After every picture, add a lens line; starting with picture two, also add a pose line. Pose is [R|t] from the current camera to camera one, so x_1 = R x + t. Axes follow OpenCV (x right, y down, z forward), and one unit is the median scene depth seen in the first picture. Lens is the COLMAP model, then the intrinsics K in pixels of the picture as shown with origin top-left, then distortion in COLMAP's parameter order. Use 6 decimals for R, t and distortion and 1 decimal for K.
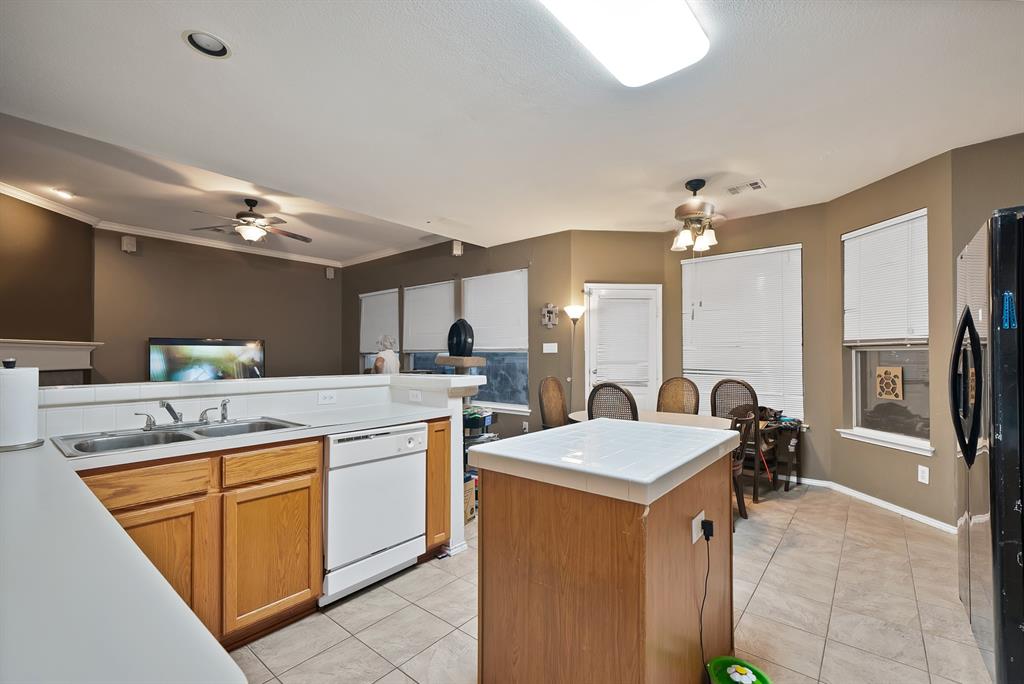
lens RADIAL K [[439.9, 0, 510.8], [0, 439.9, 352.4], [0, 0, 1]] dist [0.000876, 0.000018]
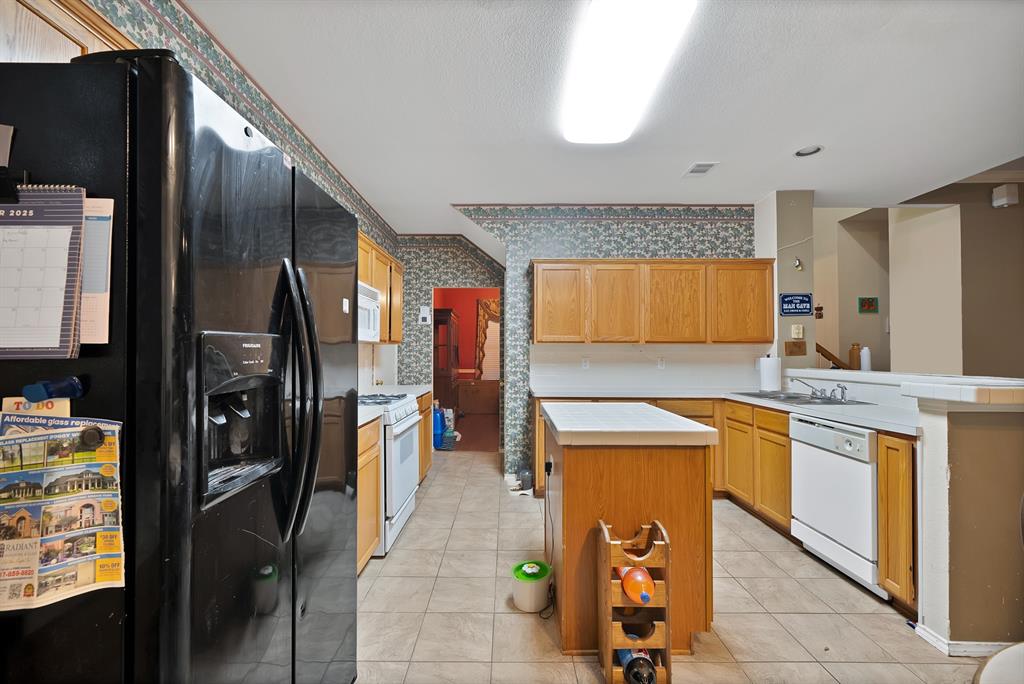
lens RADIAL K [[439.9, 0, 510.8], [0, 439.9, 352.4], [0, 0, 1]] dist [0.000876, 0.000018]
pose [[-0.768619, 0.000809, -0.639706, 1.066456], [0.007577, 0.999941, -0.007840, 0.012266], [0.639662, -0.010873, -0.768580, 1.467460]]
